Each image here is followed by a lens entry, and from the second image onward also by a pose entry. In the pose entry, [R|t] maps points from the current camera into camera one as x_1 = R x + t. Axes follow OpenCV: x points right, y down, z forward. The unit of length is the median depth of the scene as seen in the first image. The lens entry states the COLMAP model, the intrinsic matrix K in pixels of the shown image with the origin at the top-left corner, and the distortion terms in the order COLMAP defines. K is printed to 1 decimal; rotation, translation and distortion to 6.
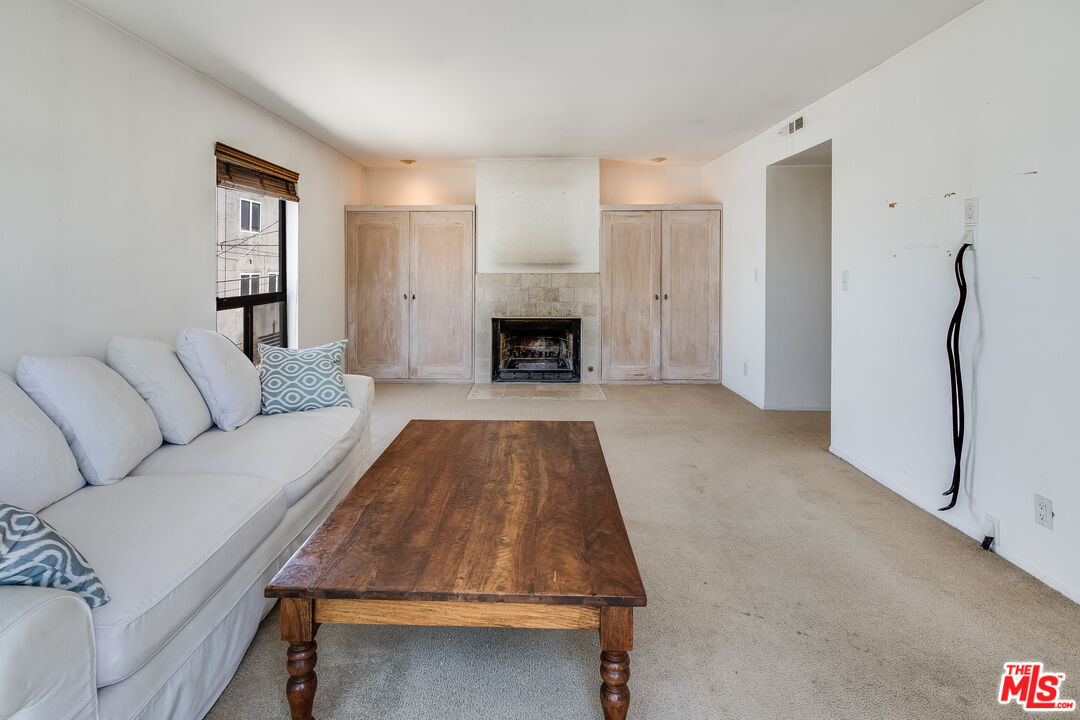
lens RADIAL K [[536.3, 0, 536.5], [0, 536.3, 259.3], [0, 0, 1]] dist [-0.000066, -0.000151]
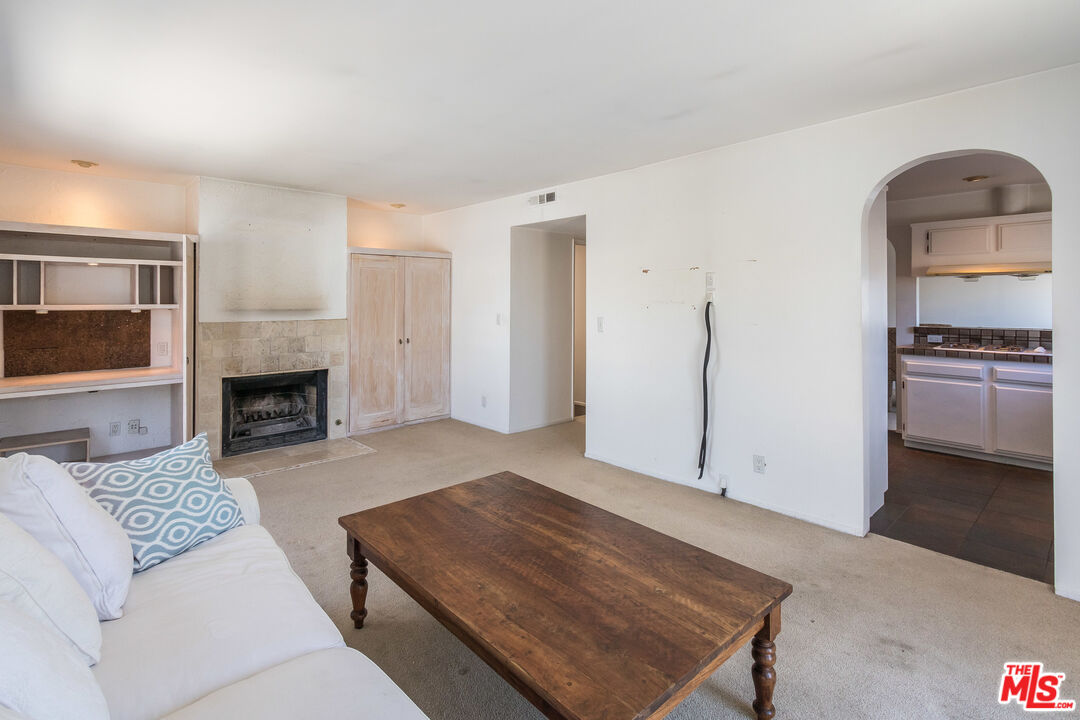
lens RADIAL K [[515.3, 0, 534.9], [0, 515.3, 296.3], [0, 0, 1]] dist [0.003515, 0.000049]
pose [[0.737717, 0.010780, 0.675025, -0.254169], [-0.011879, 0.999925, -0.002985, -0.015444], [-0.675006, -0.005817, 0.737789, 0.111134]]
